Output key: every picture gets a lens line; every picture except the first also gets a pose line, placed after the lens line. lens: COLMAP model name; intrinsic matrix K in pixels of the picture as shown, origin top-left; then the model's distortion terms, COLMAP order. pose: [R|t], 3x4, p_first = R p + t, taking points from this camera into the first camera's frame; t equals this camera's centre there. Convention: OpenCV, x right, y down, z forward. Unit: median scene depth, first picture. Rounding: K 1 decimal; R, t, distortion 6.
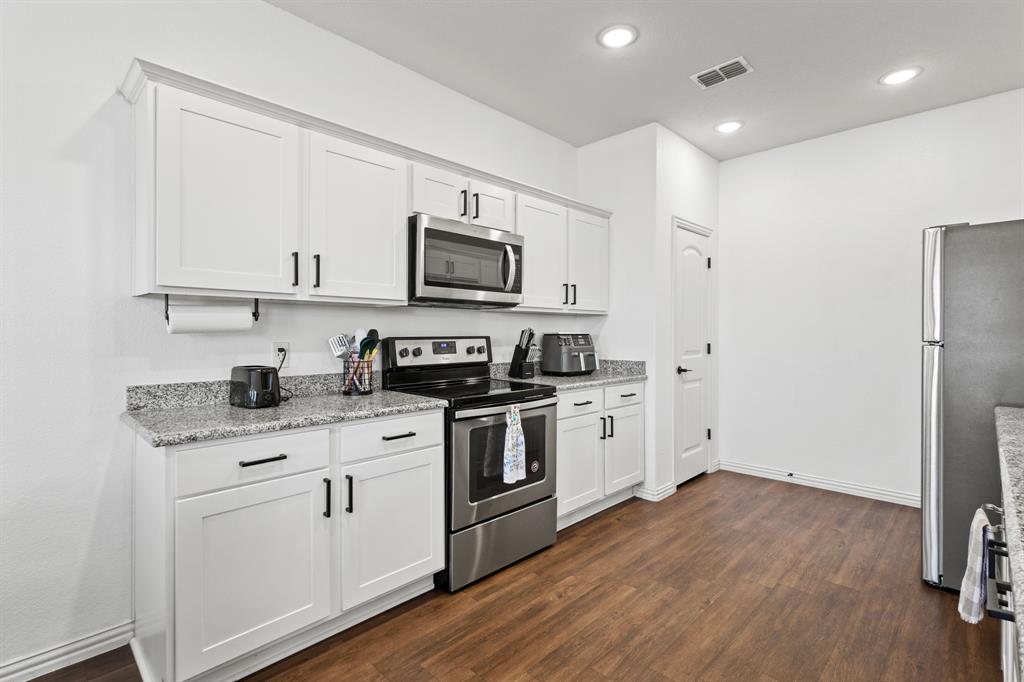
lens RADIAL K [[484.3, 0, 514.3], [0, 484.3, 333.3], [0, 0, 1]] dist [0.014558, 0.000068]
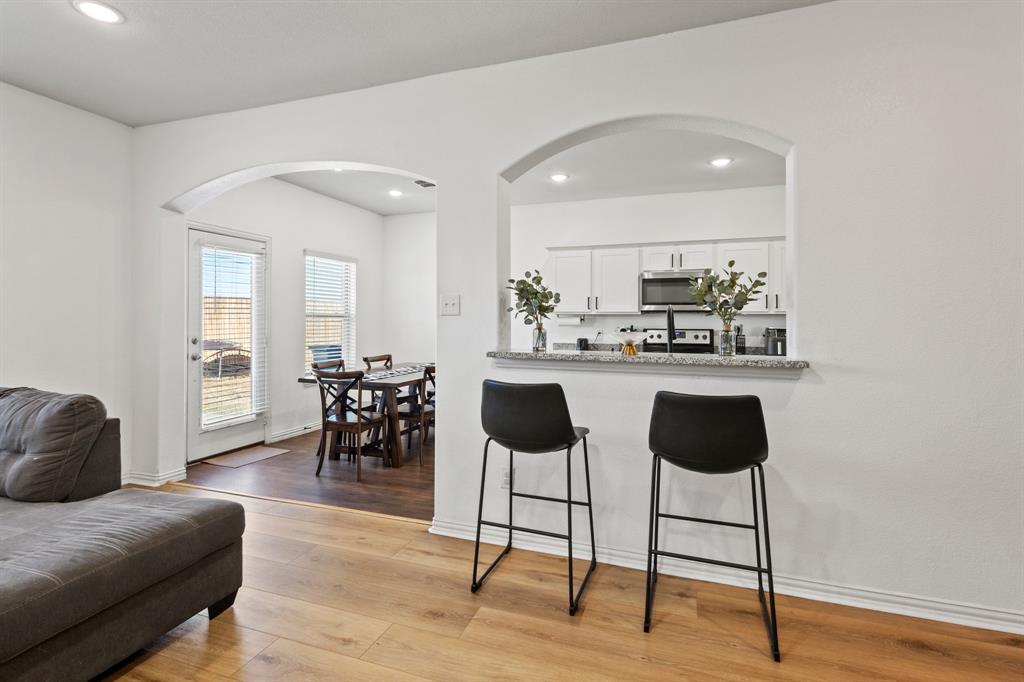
lens RADIAL K [[487.0, 0, 516.6], [0, 487.0, 319.9], [0, 0, 1]] dist [0.004143, -0.000035]
pose [[0.419982, -0.002408, -0.907529, 1.539017], [-0.005829, 0.999969, -0.005351, -0.017424], [0.907514, 0.007537, 0.419955, -0.425355]]
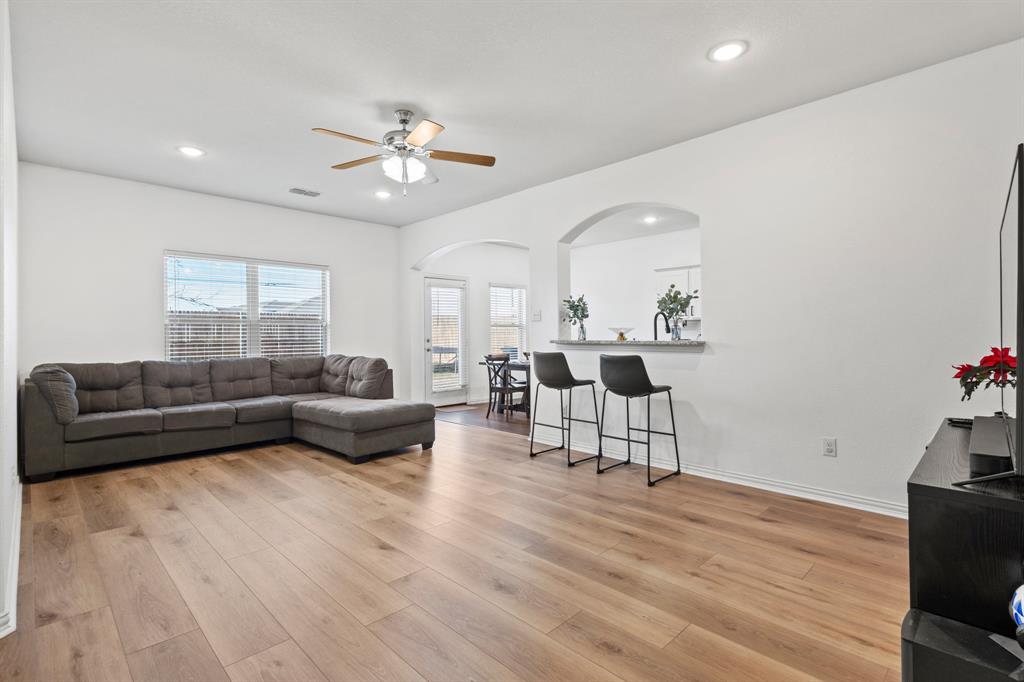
lens RADIAL K [[484.3, 0, 514.3], [0, 484.3, 333.3], [0, 0, 1]] dist [0.014558, 0.000068]
pose [[-0.021228, -0.004549, -0.999764, 2.536692], [0.008364, 0.999954, -0.004727, 0.028321], [0.999740, -0.008462, -0.021189, -0.125623]]
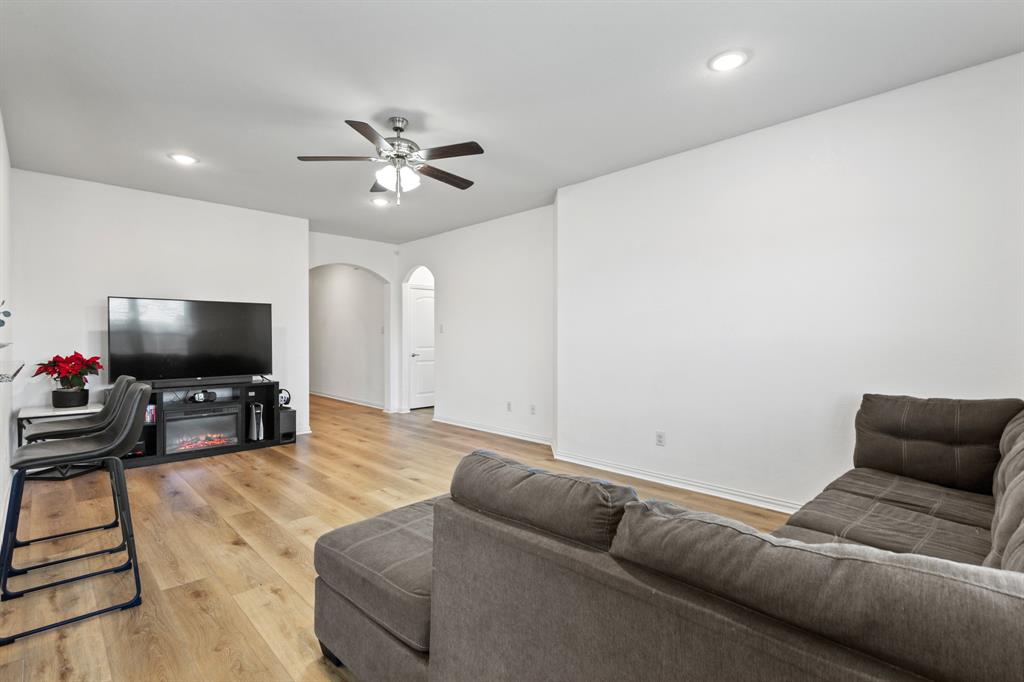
lens RADIAL K [[484.3, 0, 514.3], [0, 484.3, 333.3], [0, 0, 1]] dist [0.014558, 0.000068]
pose [[0.031689, 0.006361, 0.999478, -0.241205], [0.002014, 0.999977, -0.006428, -0.007705], [-0.999496, 0.002217, 0.031675, -0.842927]]
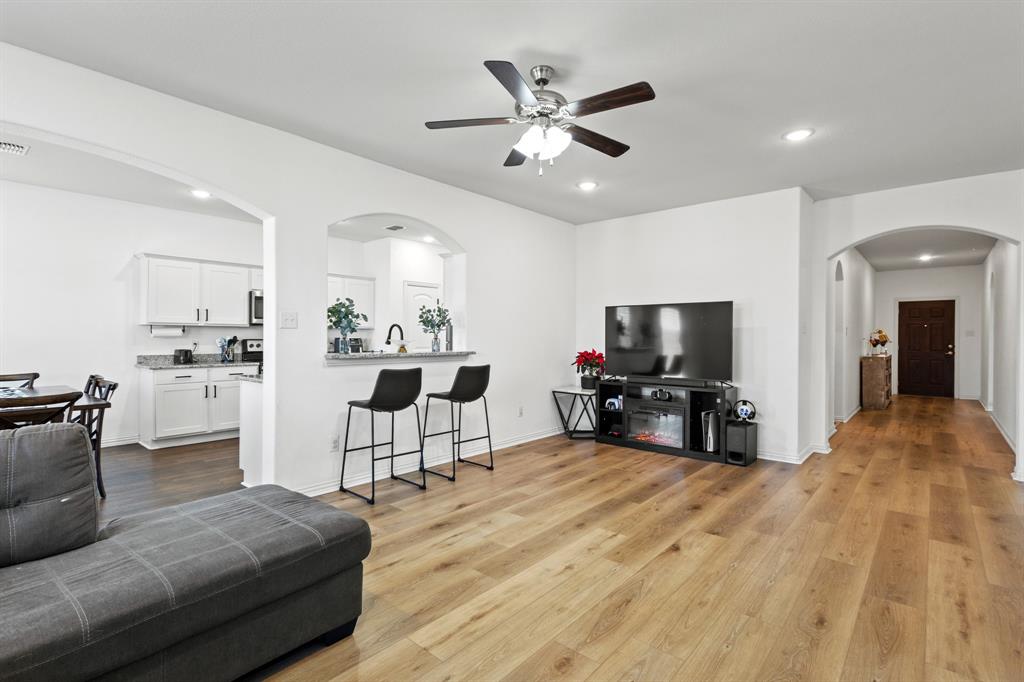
lens RADIAL K [[481.9, 0, 512.0], [0, 481.9, 341.0], [0, 0, 1]] dist [0.015187, -0.000512]
pose [[0.998453, 0.005130, 0.055372, 1.002031], [-0.005584, 0.999952, 0.008053, -0.010680], [-0.055328, -0.008350, 0.998433, -1.577684]]
